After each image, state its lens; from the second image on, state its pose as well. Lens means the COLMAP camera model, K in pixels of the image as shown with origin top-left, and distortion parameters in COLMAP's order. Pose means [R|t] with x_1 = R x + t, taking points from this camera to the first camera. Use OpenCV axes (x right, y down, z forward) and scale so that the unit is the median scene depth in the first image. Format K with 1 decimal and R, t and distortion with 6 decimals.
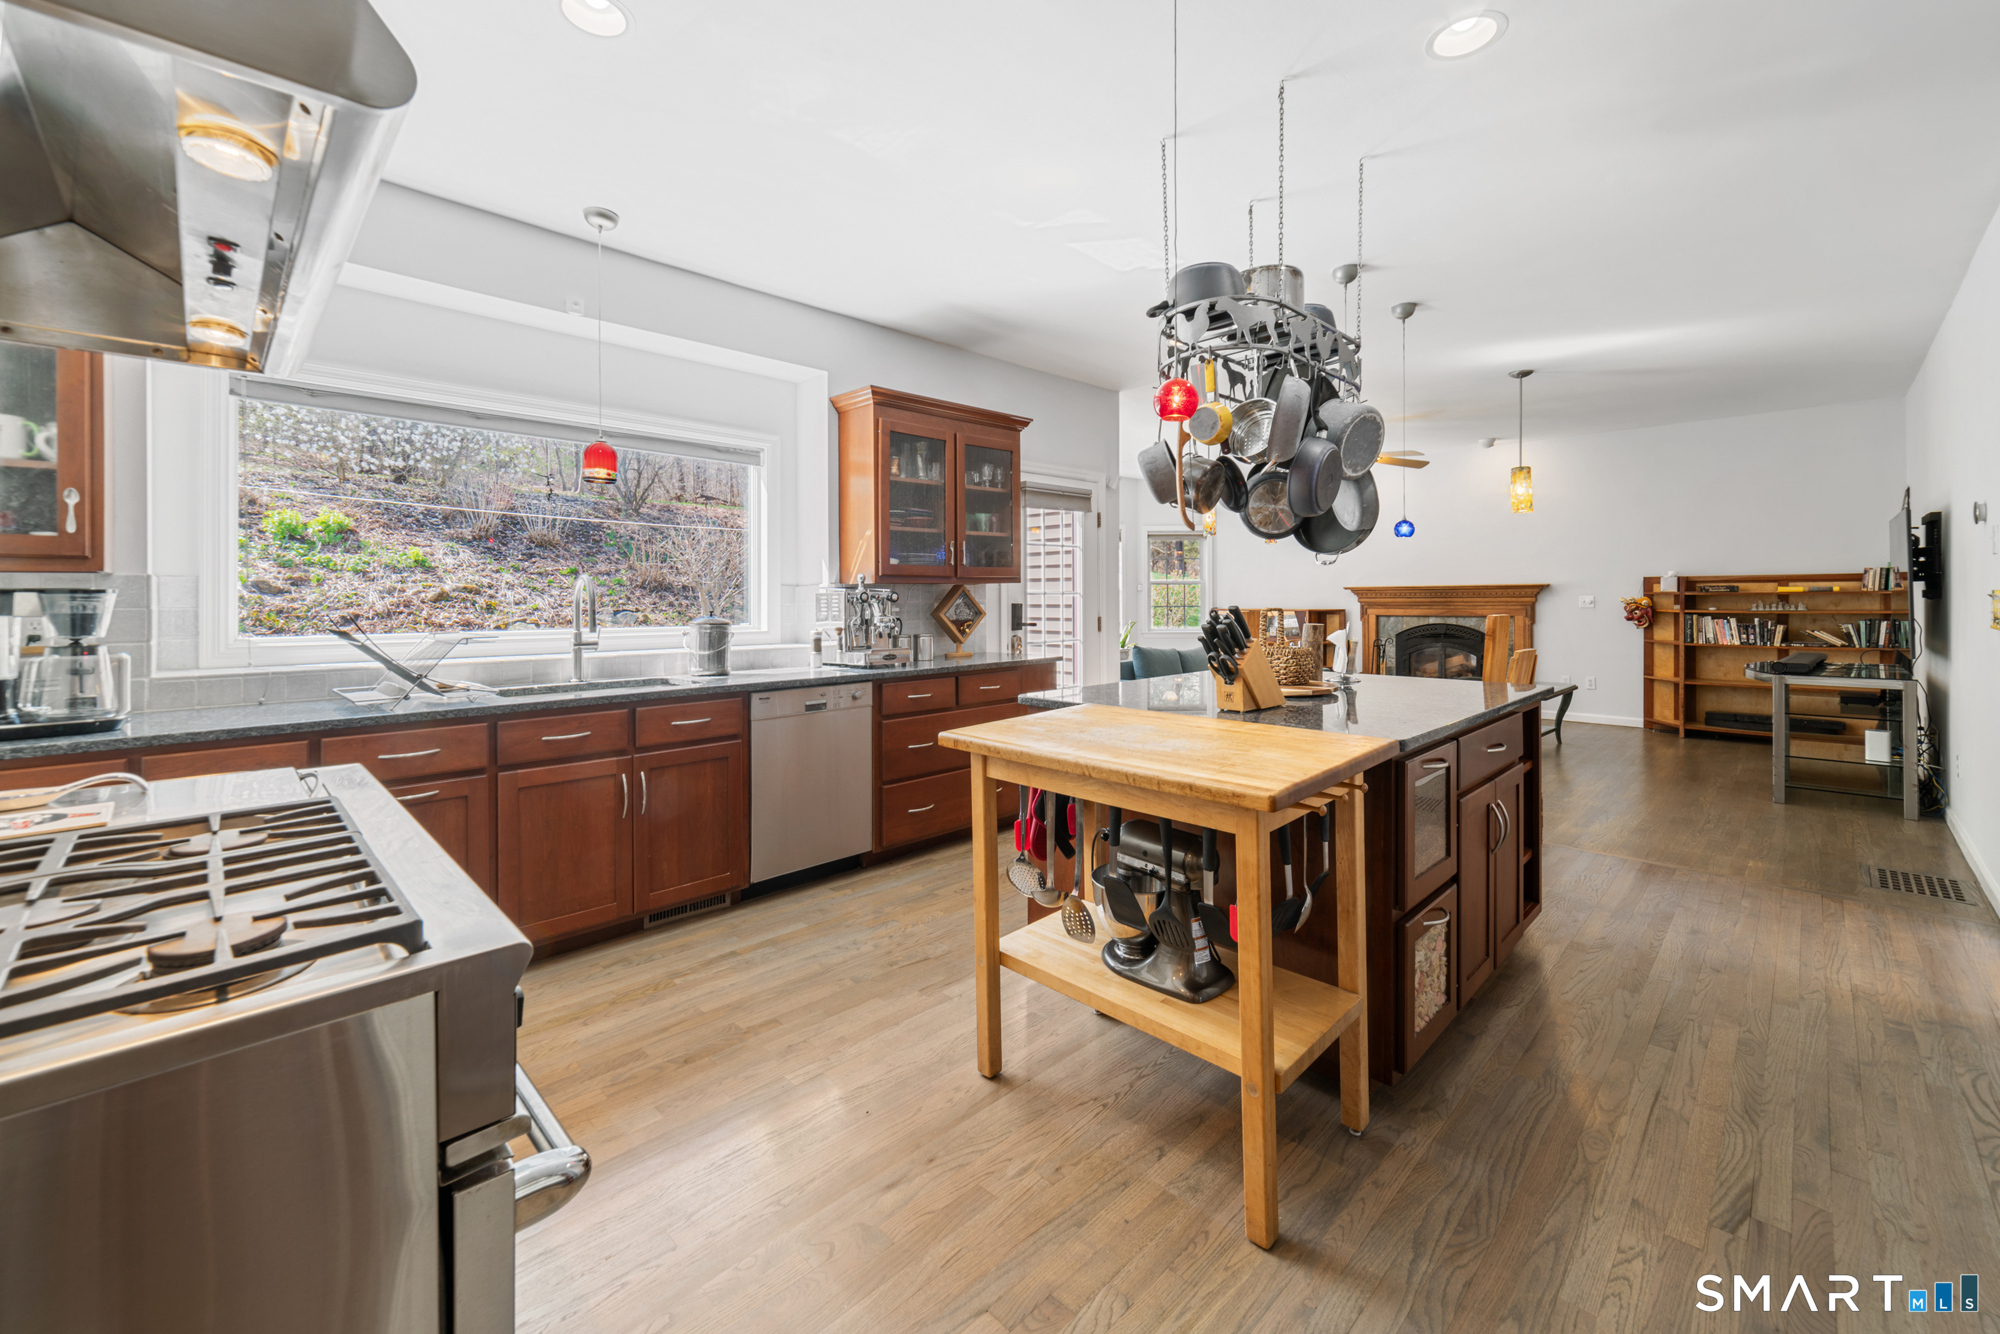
lens RADIAL K [[800.3, 0, 996.5], [0, 800.3, 598.3], [0, 0, 1]] dist [0.001225, 0.000149]
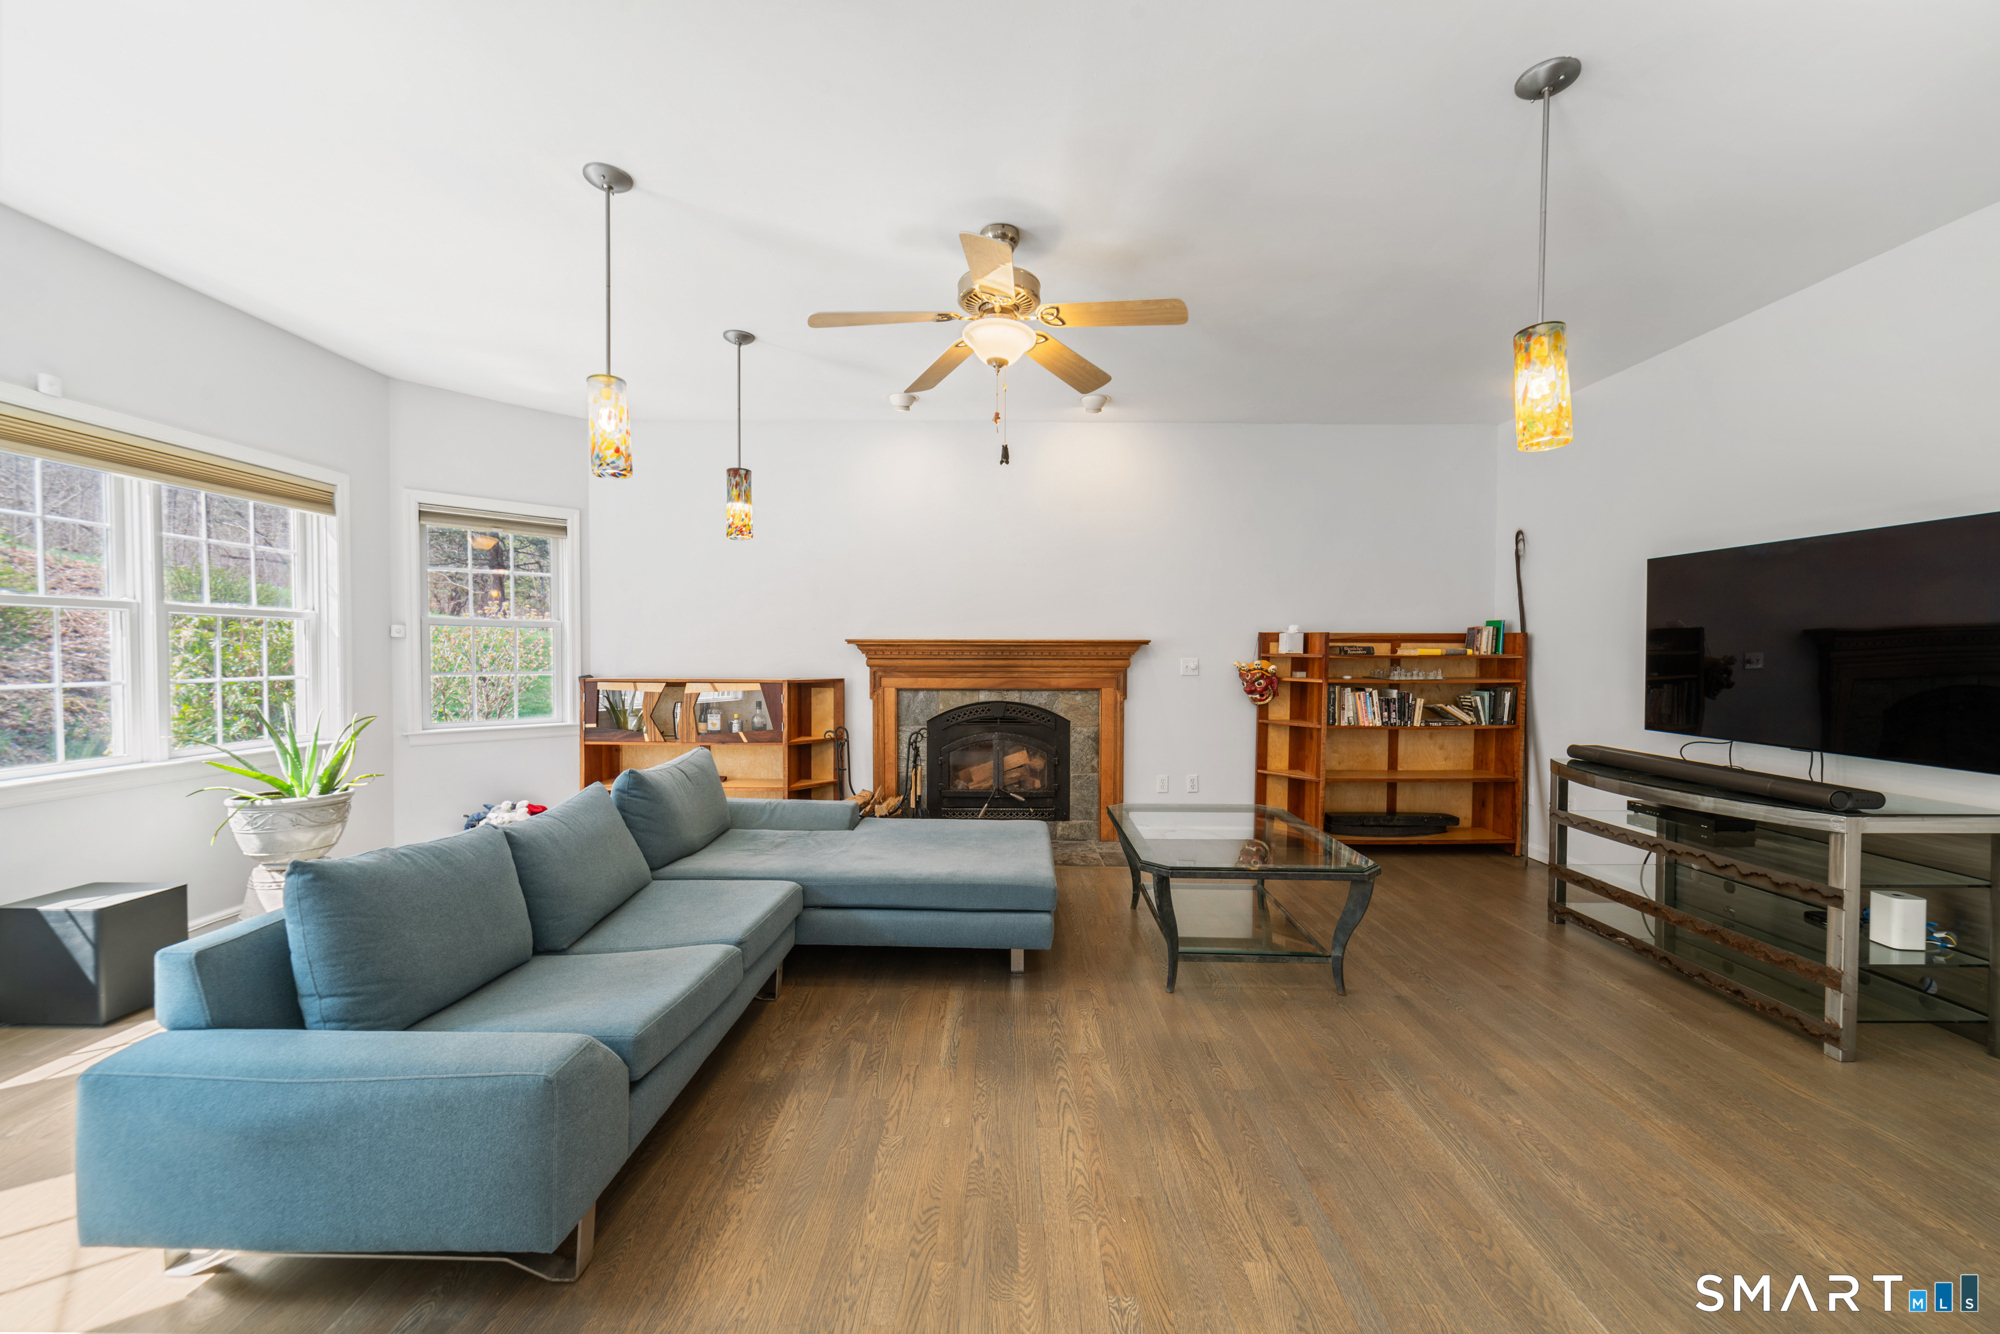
lens RADIAL K [[771.8, 0, 1000.0], [0, 771.8, 667.0], [0, 0, 1]] dist [-0.001353, 0.000029]
pose [[0.697854, -0.002892, 0.716234, 0.215806], [-0.006839, 0.999919, 0.010701, -0.002069], [-0.716207, -0.012366, 0.697778, 0.964371]]
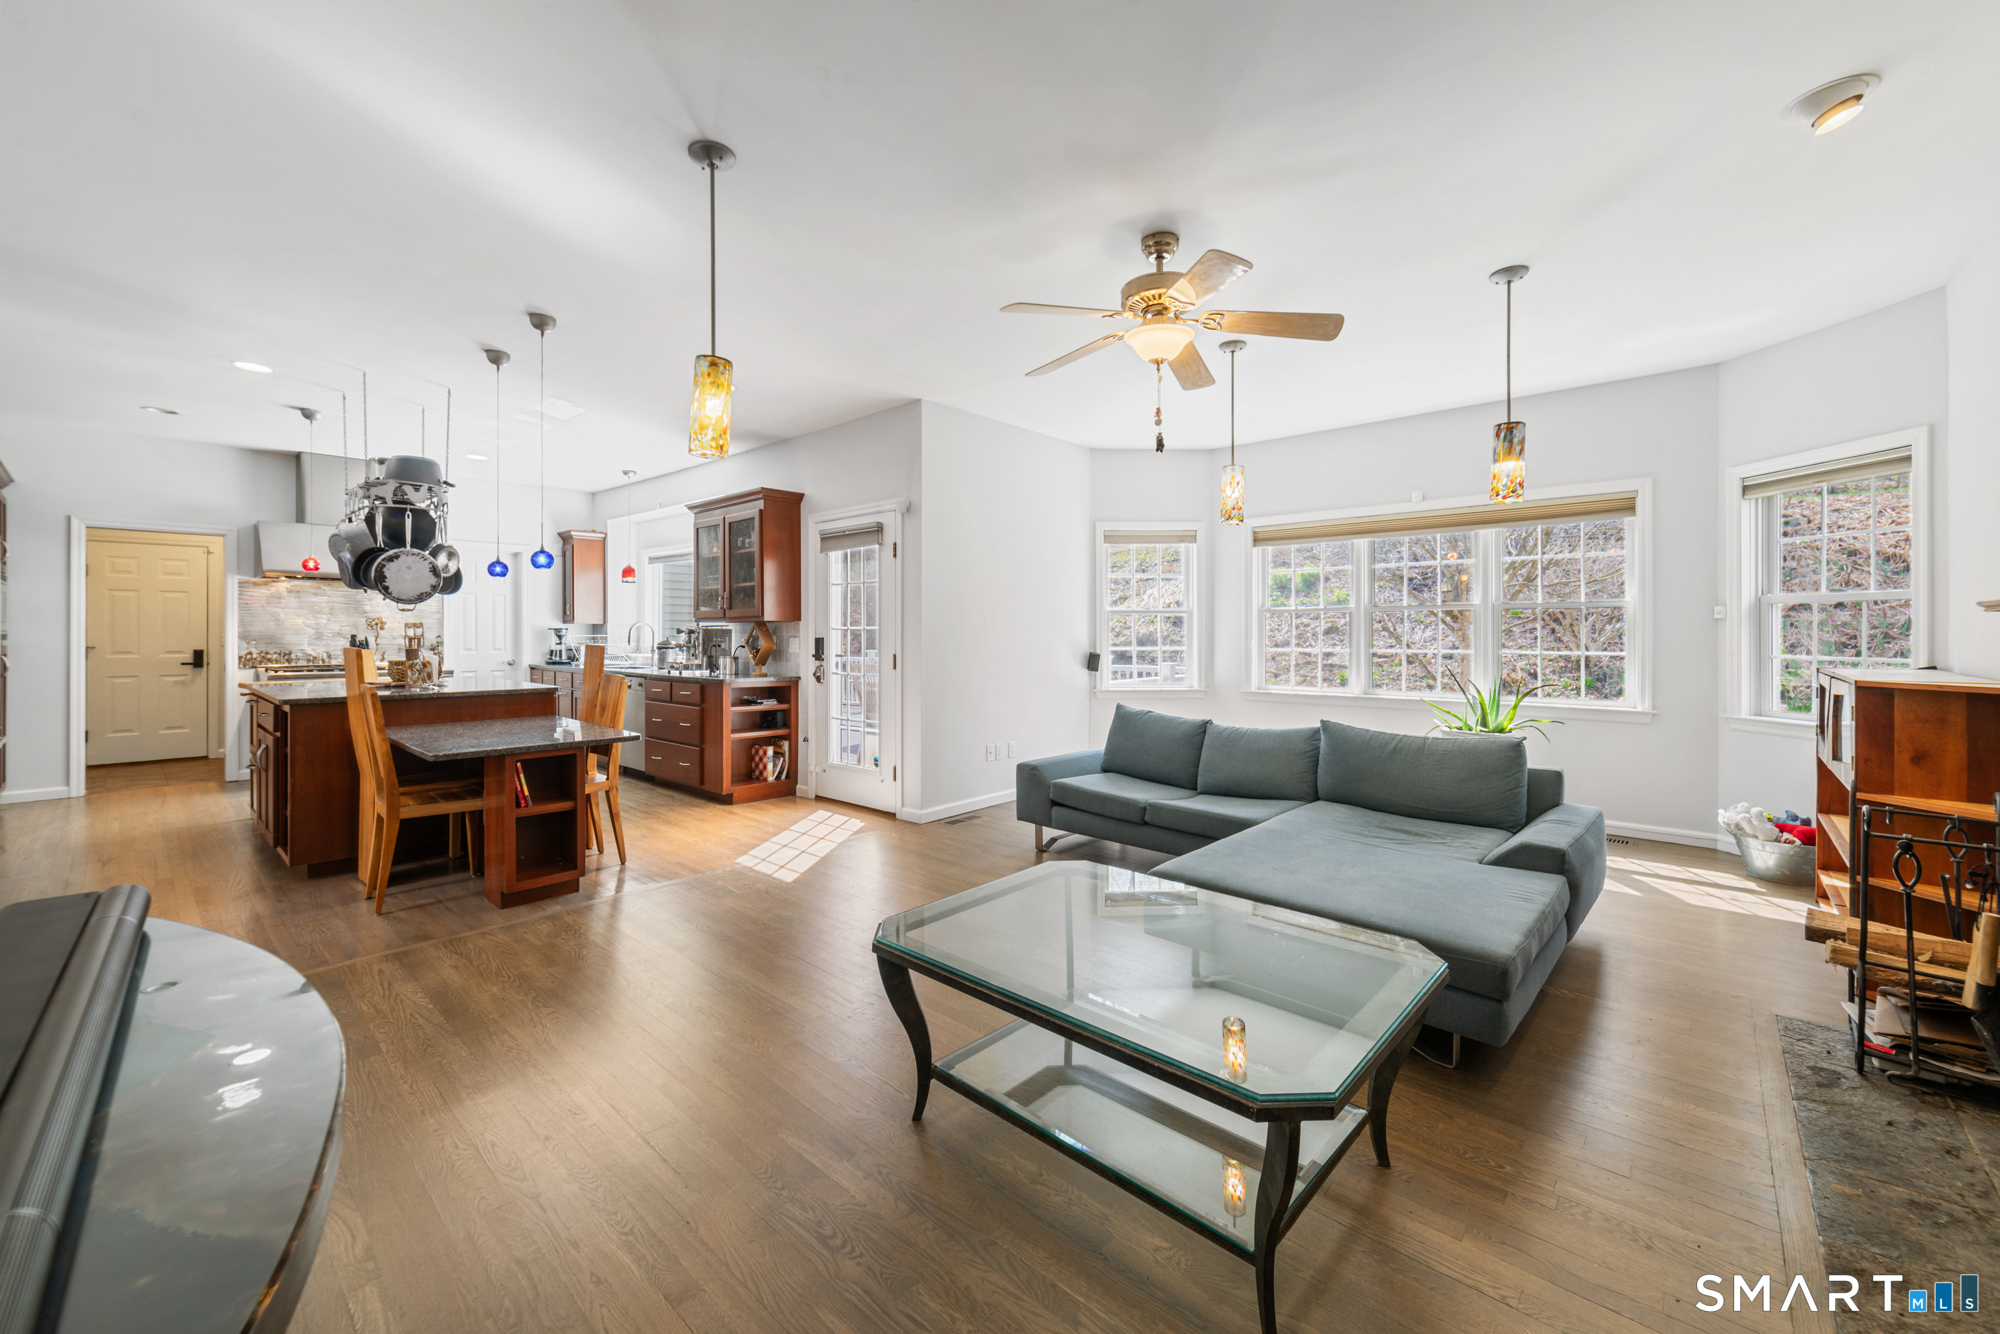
lens RADIAL K [[785.6, 0, 997.6], [0, 785.6, 632.3], [0, 0, 1]] dist [0.000736, 0.003873]
pose [[0.063415, 0.003611, -0.997981, 1.168042], [-0.004835, 0.999983, 0.003310, -0.006379], [0.997976, 0.004616, 0.063432, 1.182560]]
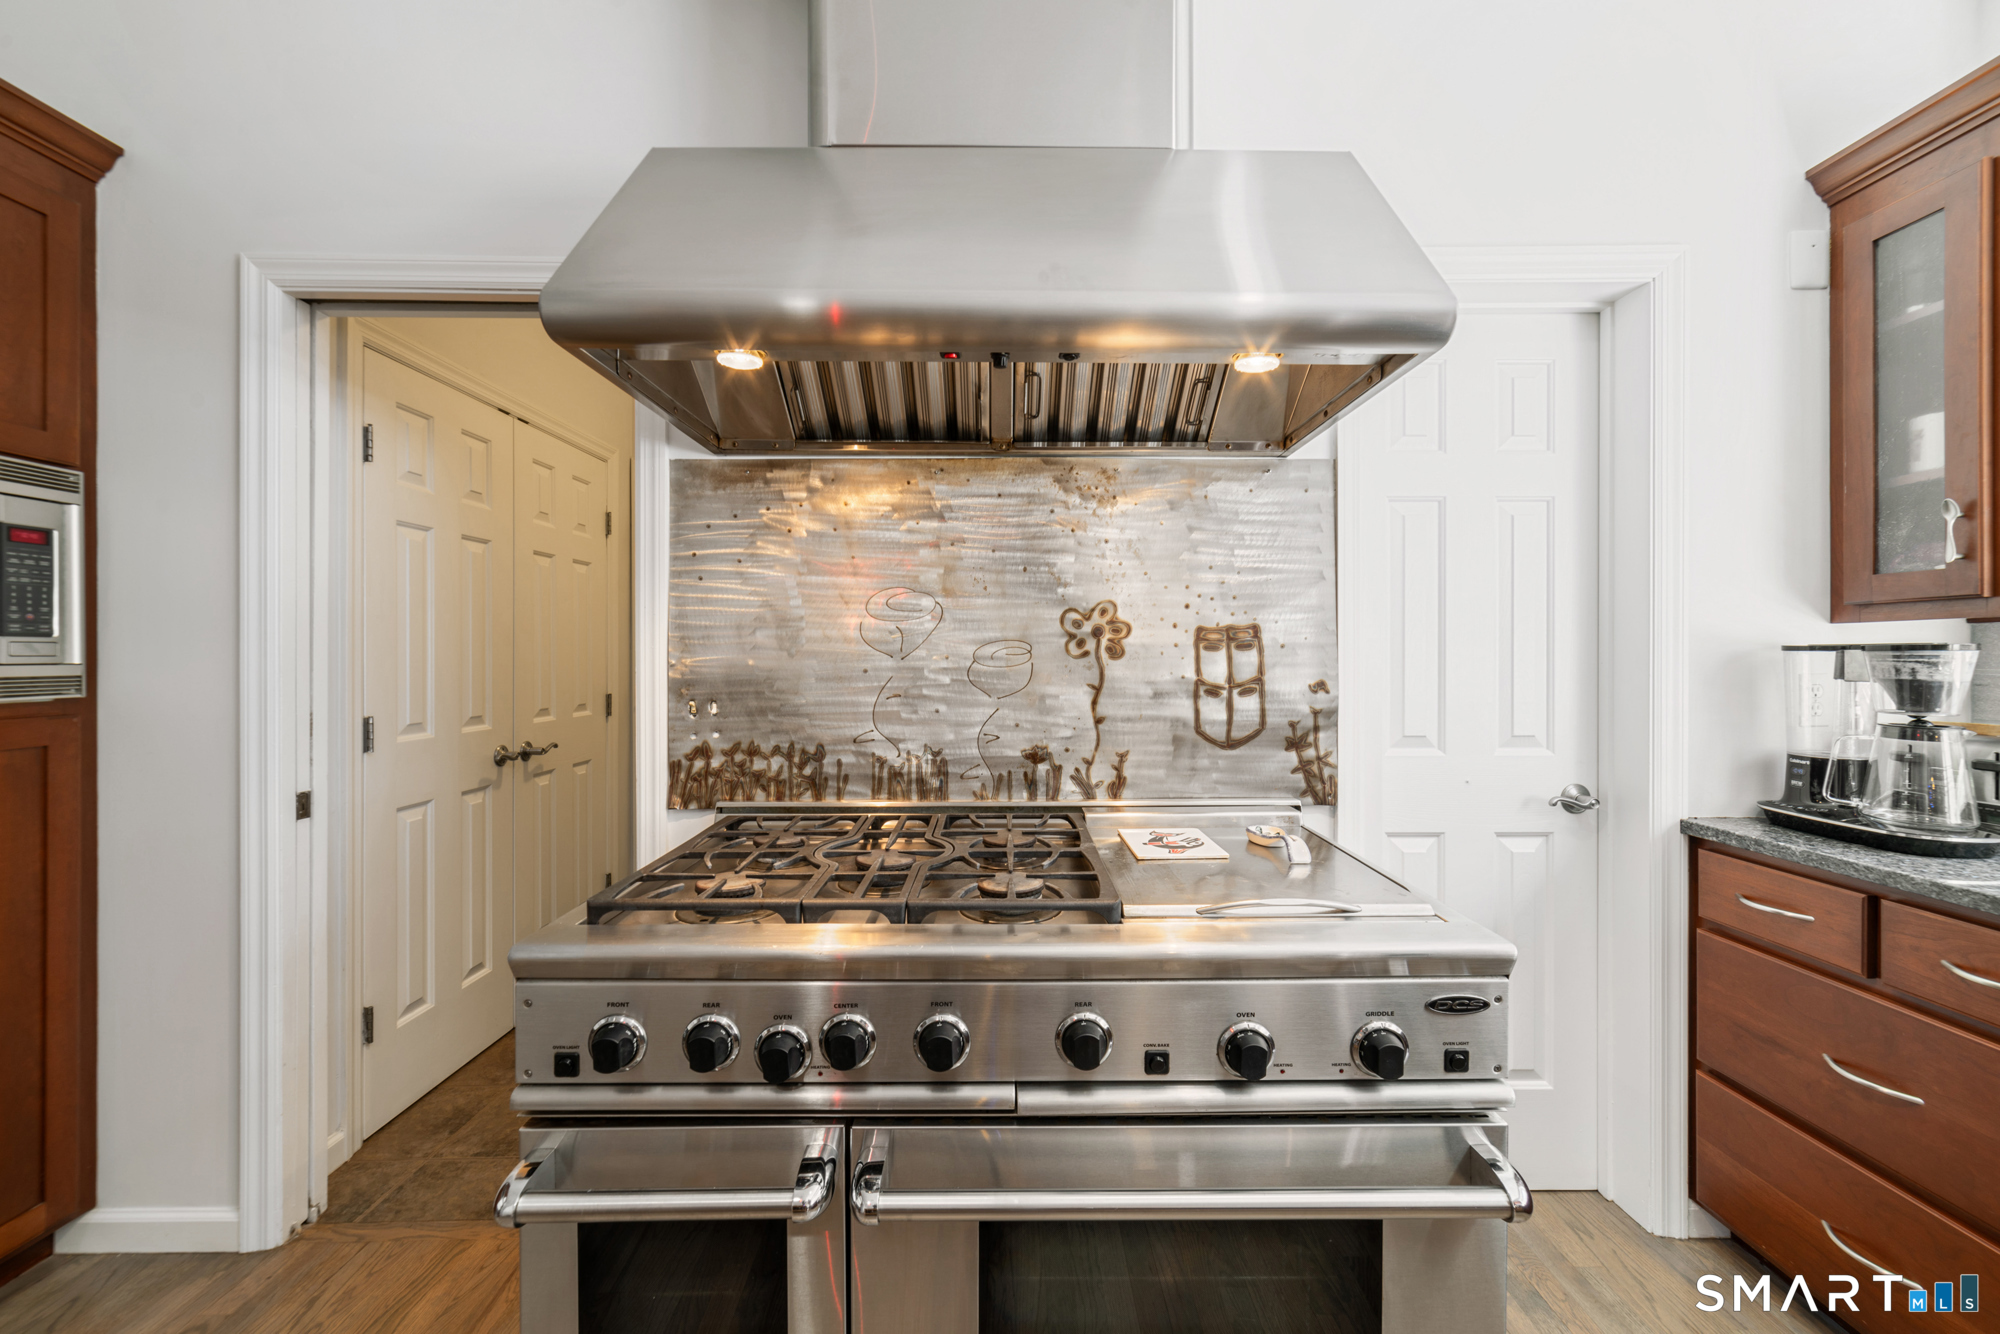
lens RADIAL K [[783.6, 0, 1002.3], [0, 783.6, 659.6], [0, 0, 1]] dist [-0.000373, -0.000017]
pose [[-0.694772, 0.006745, -0.719199, -0.041128], [0.002494, 0.999973, 0.006970, -0.002099], [0.719226, 0.003049, -0.694769, 0.364260]]
